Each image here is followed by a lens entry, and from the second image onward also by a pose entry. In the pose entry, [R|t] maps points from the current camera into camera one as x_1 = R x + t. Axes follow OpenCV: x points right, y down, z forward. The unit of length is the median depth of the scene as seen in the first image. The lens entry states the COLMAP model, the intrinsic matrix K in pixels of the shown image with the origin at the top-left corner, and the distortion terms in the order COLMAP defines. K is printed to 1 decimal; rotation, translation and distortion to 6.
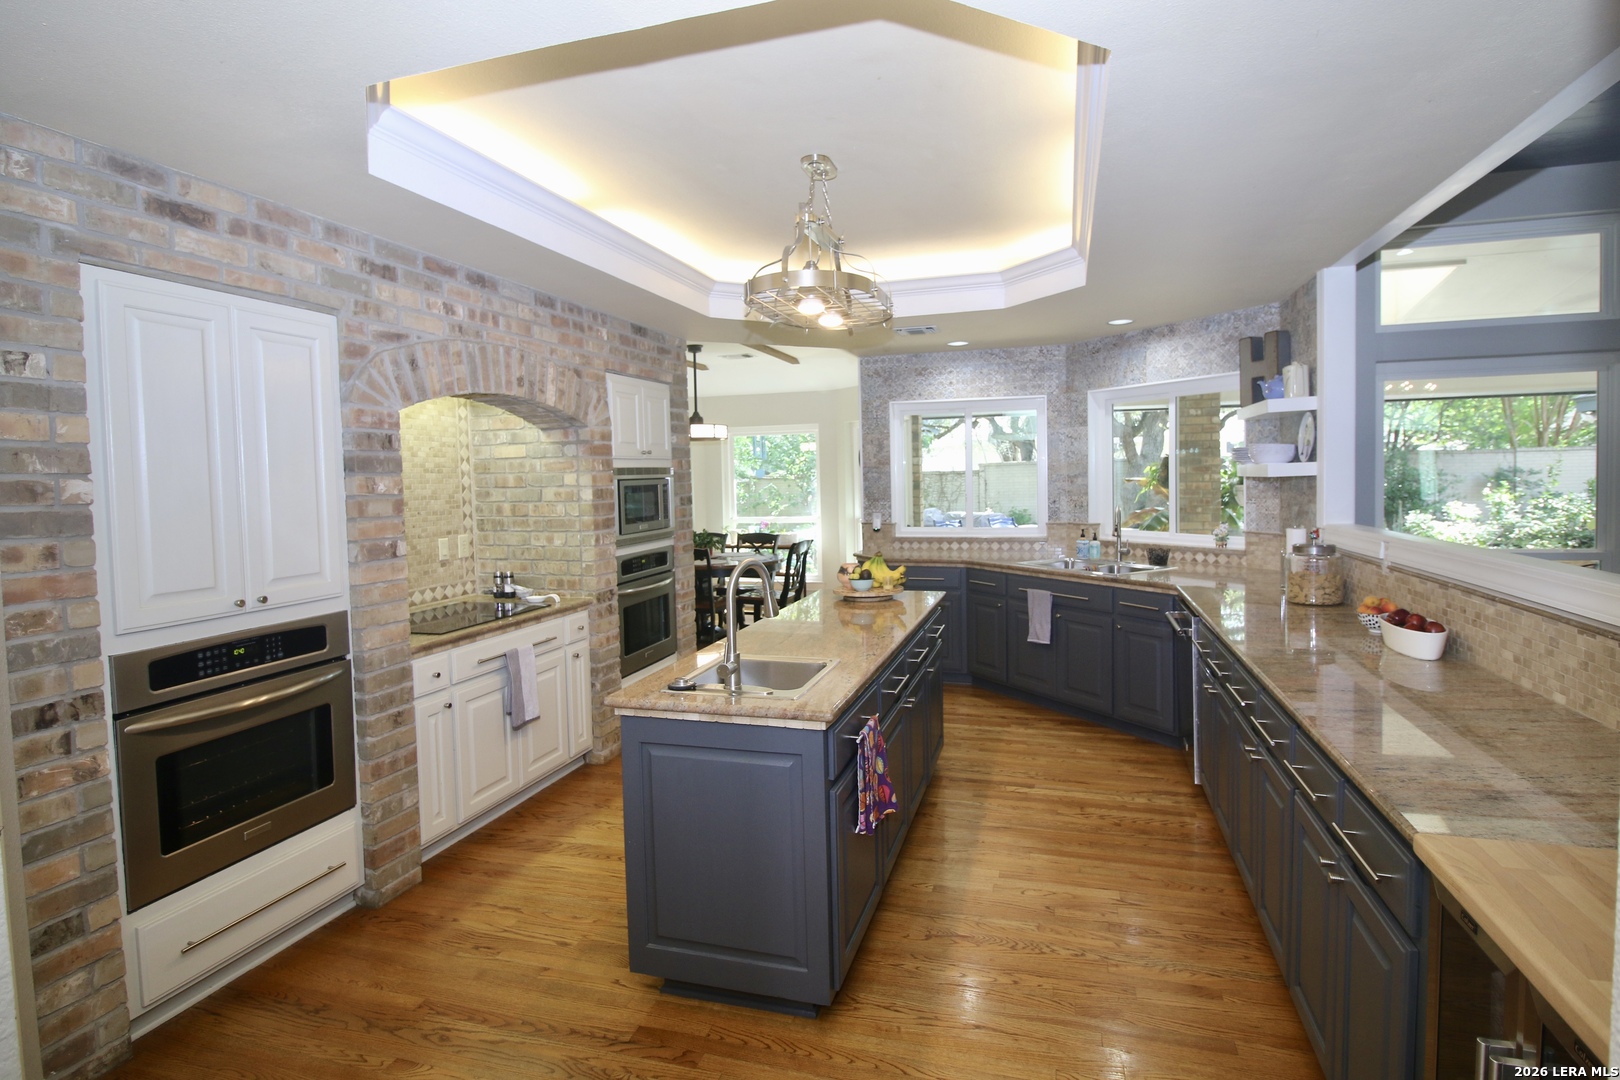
lens RADIAL K [[827.6, 0, 810.8], [0, 827.6, 530.4], [0, 0, 1]] dist [0.001976, 0.000284]
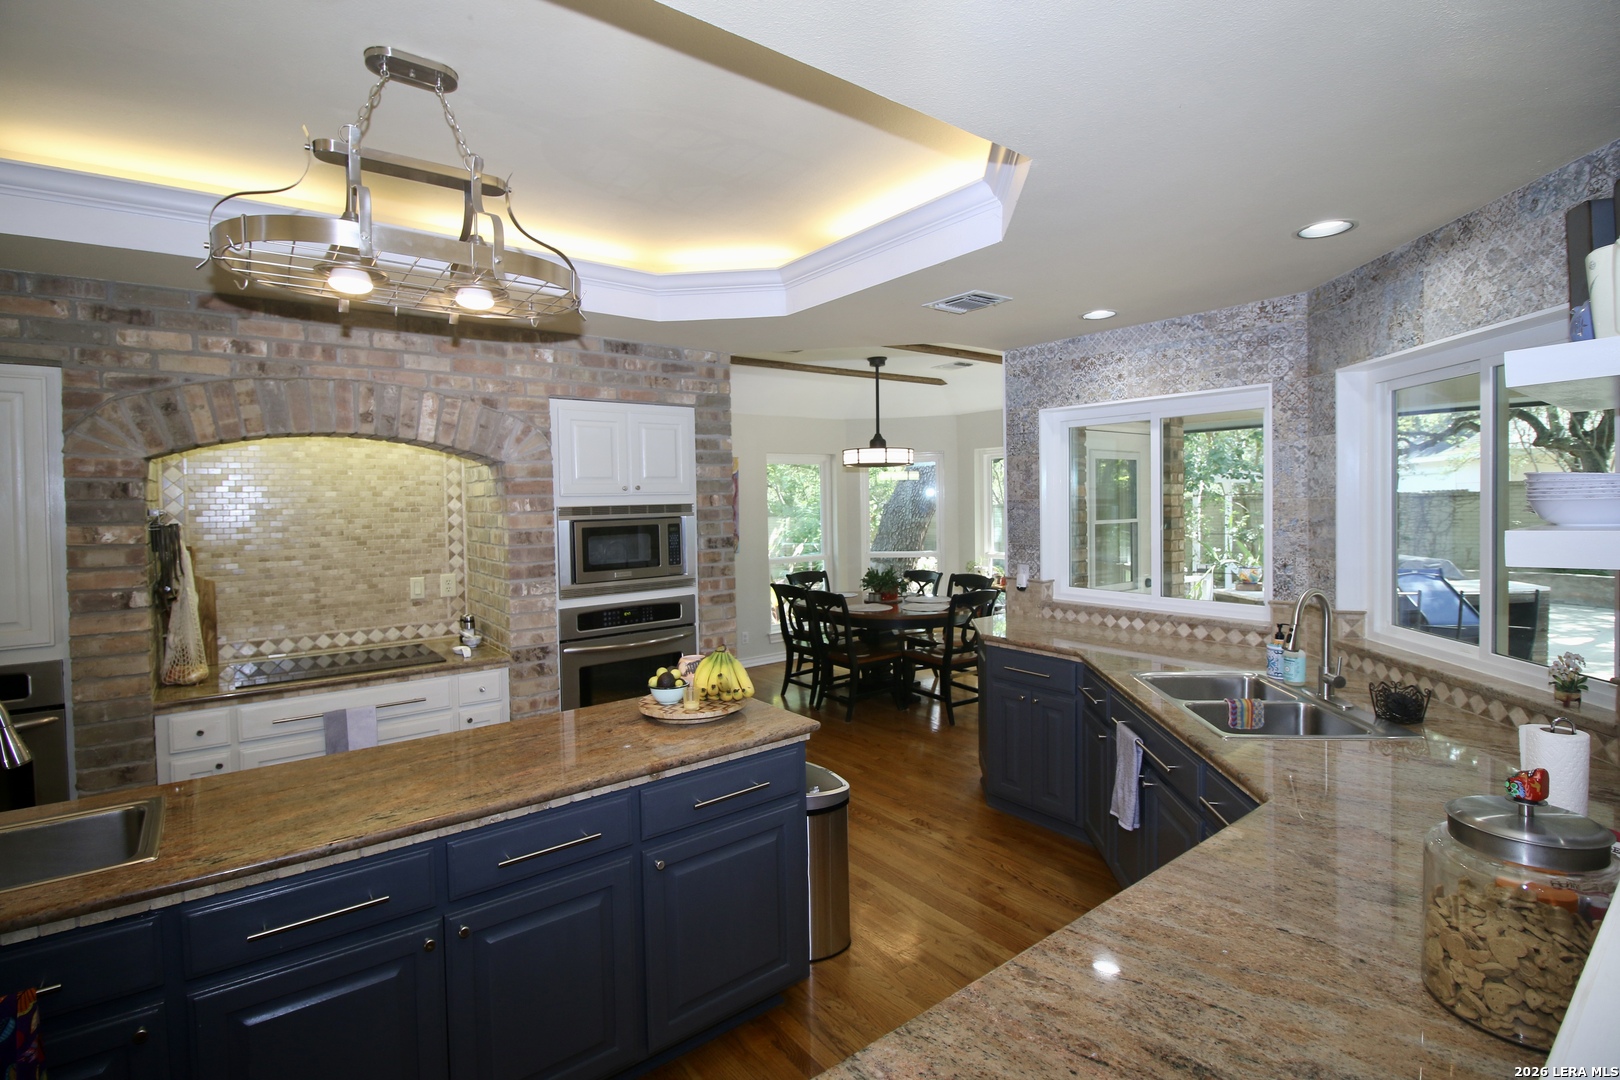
lens RADIAL K [[767.1, 0, 807.5], [0, 767.1, 531.0], [0, 0, 1]] dist [-0.006518, -0.003101]
pose [[0.813225, 0.031858, -0.581077, 0.452463], [-0.039922, 0.999202, -0.001090, -0.061225], [0.580579, 0.024085, 0.813848, 0.501900]]
